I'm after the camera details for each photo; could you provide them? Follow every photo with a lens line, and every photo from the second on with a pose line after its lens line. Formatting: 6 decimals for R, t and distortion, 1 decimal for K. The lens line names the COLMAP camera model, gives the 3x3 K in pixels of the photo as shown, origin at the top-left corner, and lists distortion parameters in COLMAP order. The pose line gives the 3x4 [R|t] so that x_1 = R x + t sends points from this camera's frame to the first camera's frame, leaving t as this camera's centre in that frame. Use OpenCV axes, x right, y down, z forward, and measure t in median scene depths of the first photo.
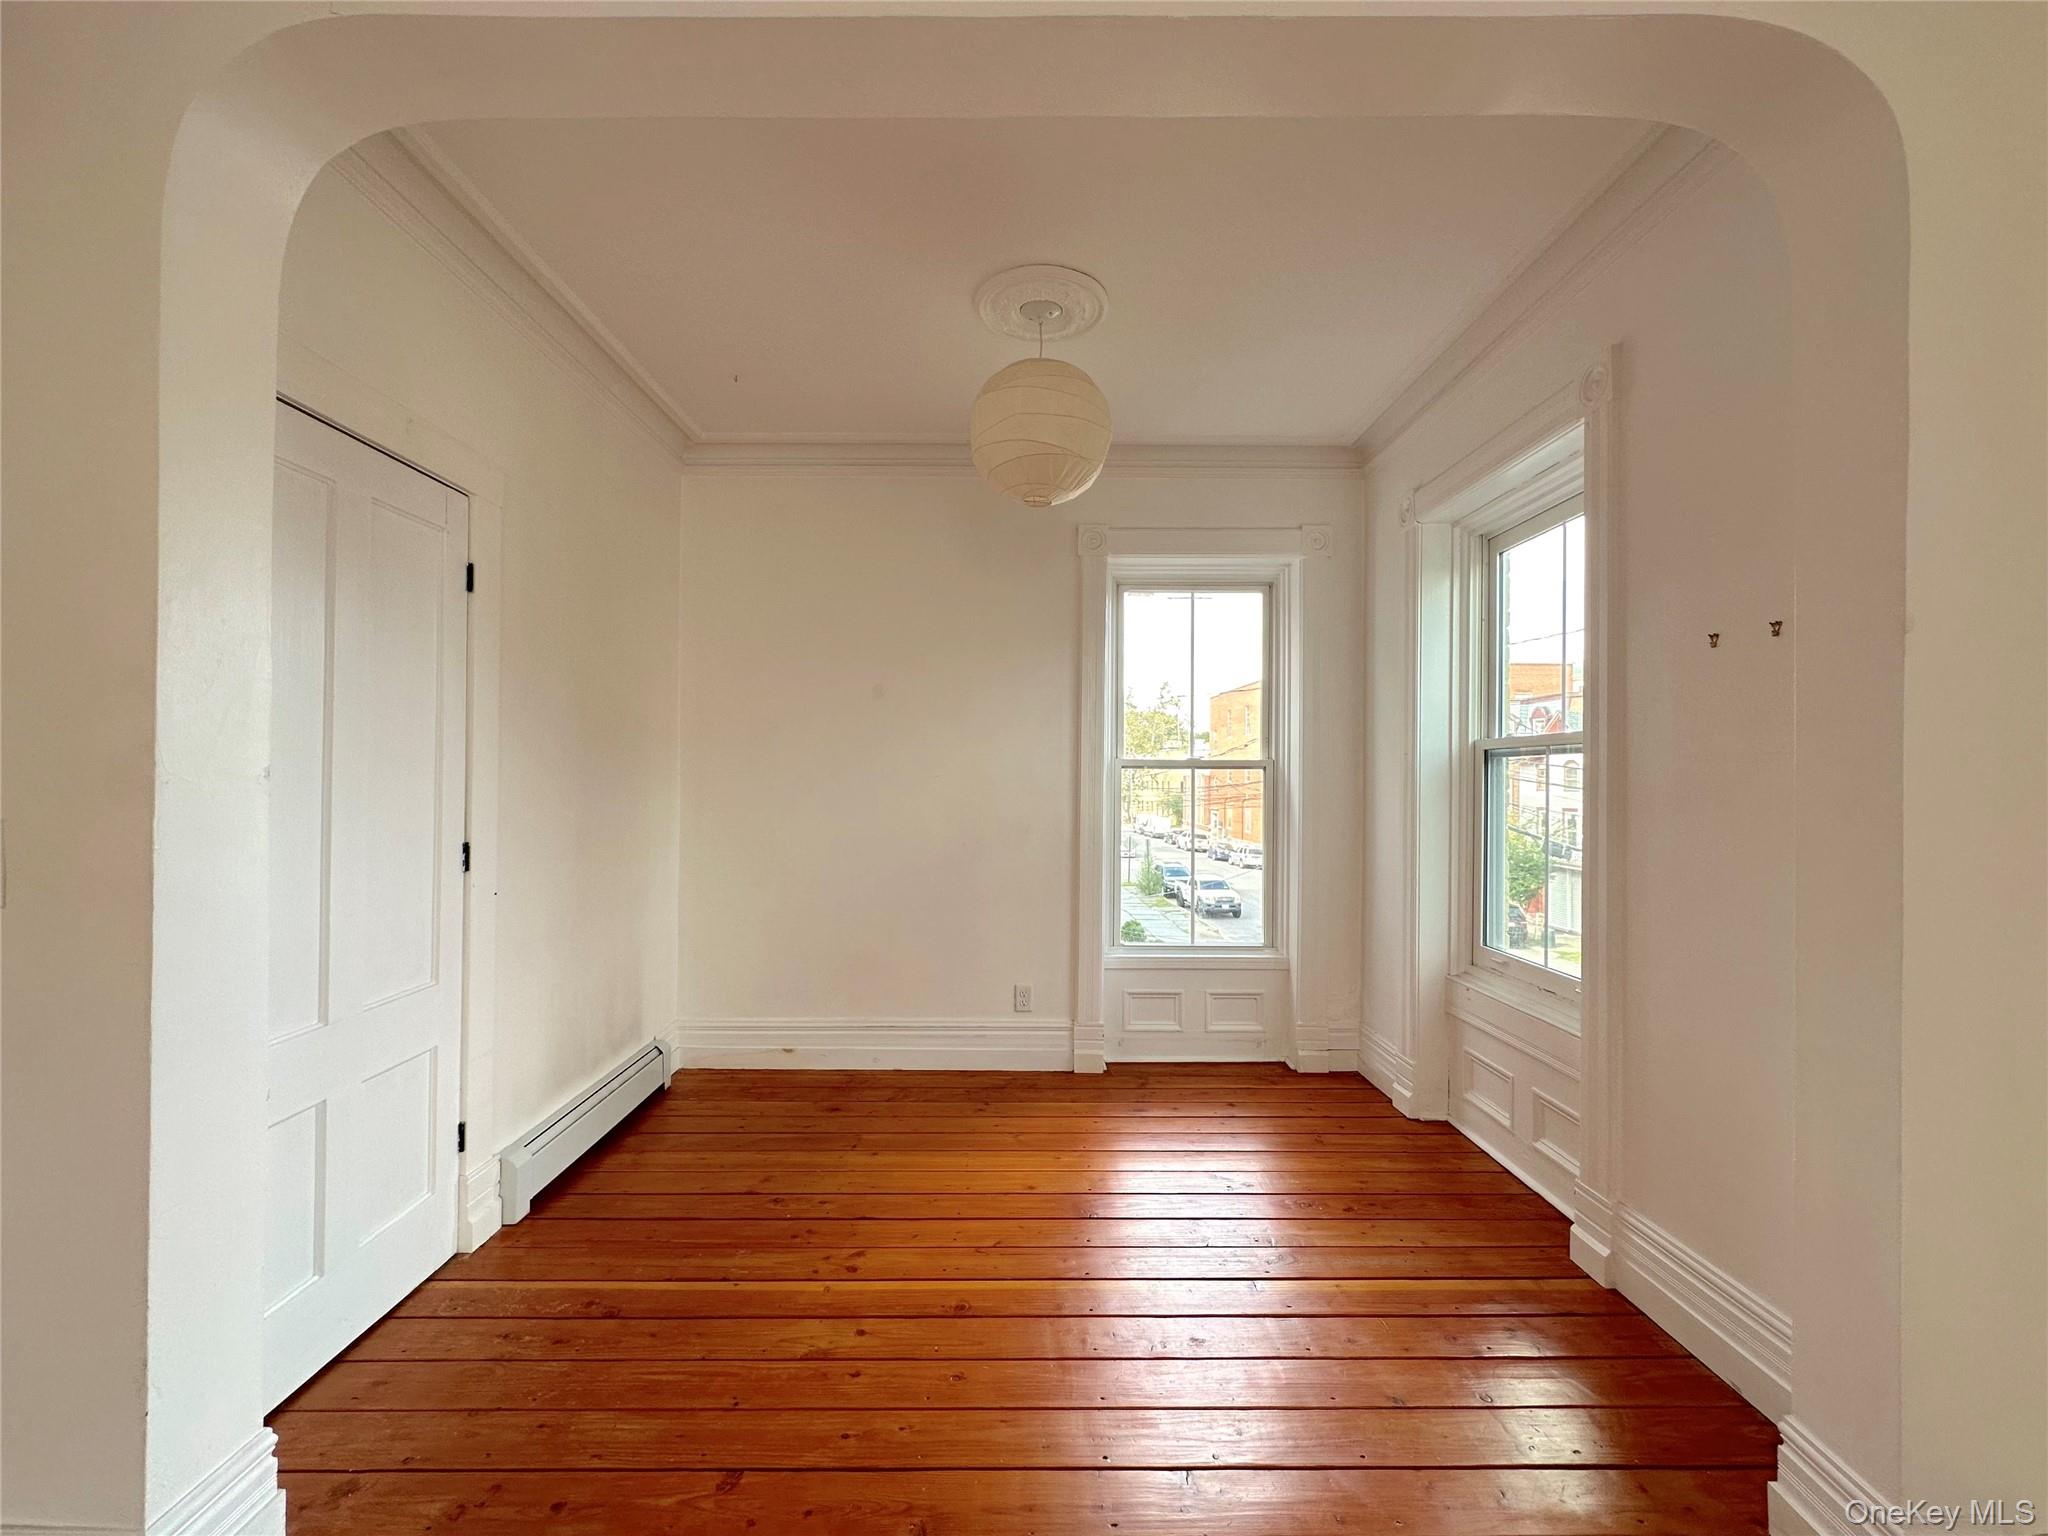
lens RADIAL K [[818.6, 0, 1024.3], [0, 818.6, 771.6], [0, 0, 1]] dist [-0.000567, 0.000031]
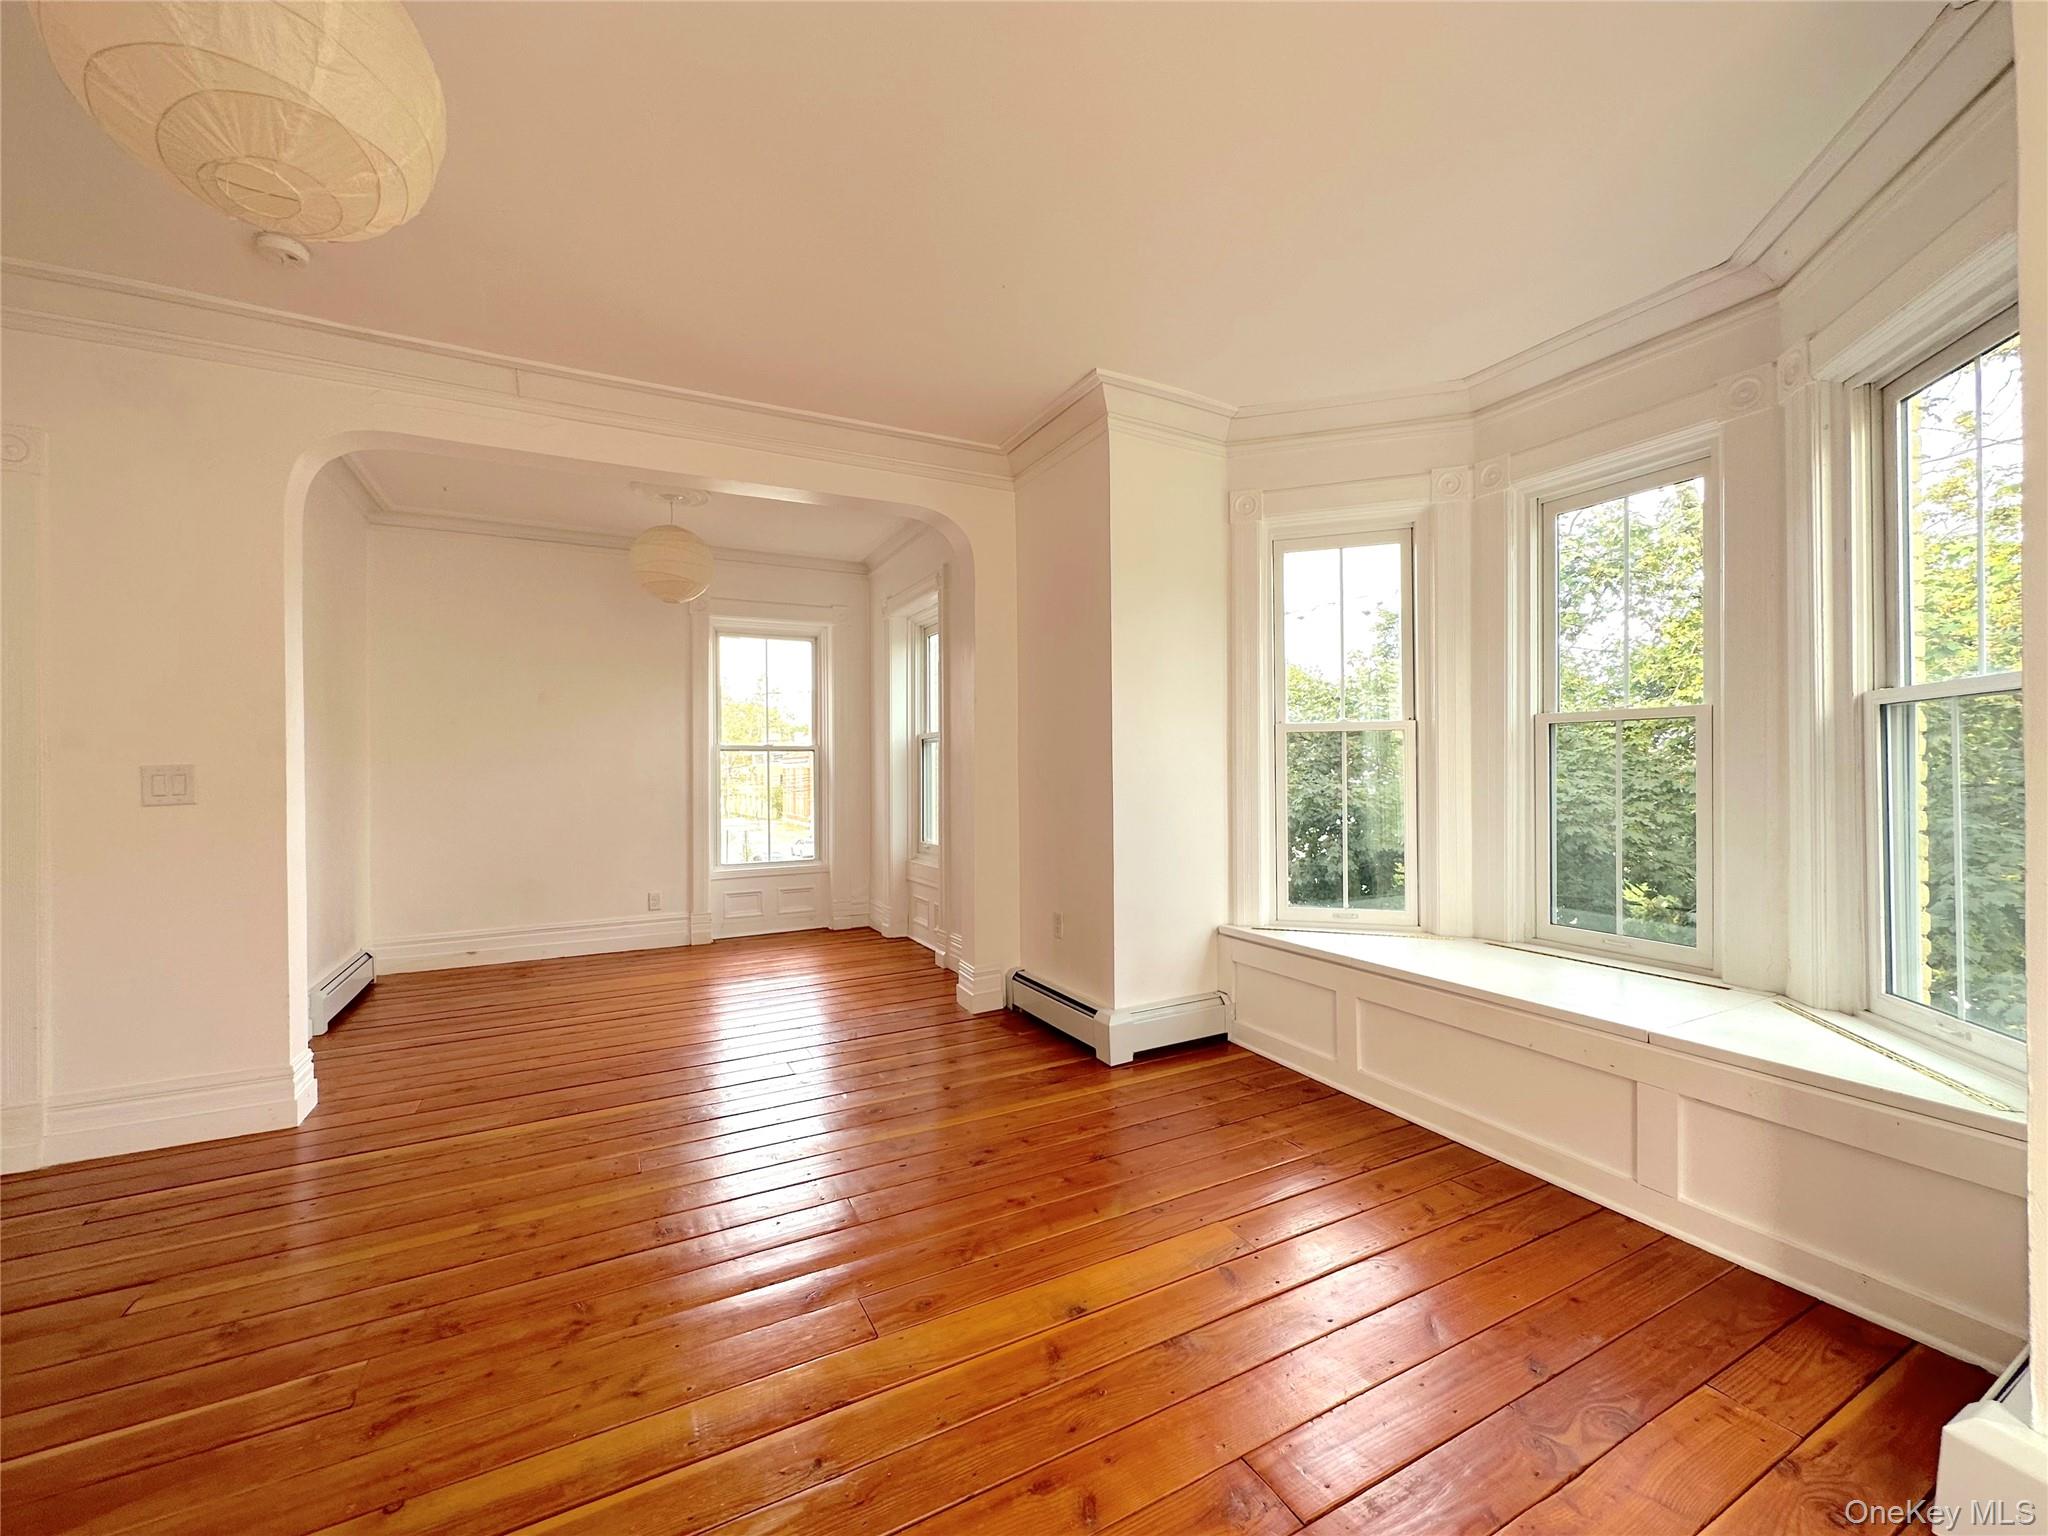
lens RADIAL K [[818.6, 0, 1023.2], [0, 818.6, 768.7], [0, 0, 1]] dist [-0.000567, 0.000031]
pose [[0.889471, -0.012771, 0.456813, -0.084297], [0.010948, 0.999918, 0.006636, 0.026958], [-0.456861, -0.000901, 0.889538, -0.670331]]
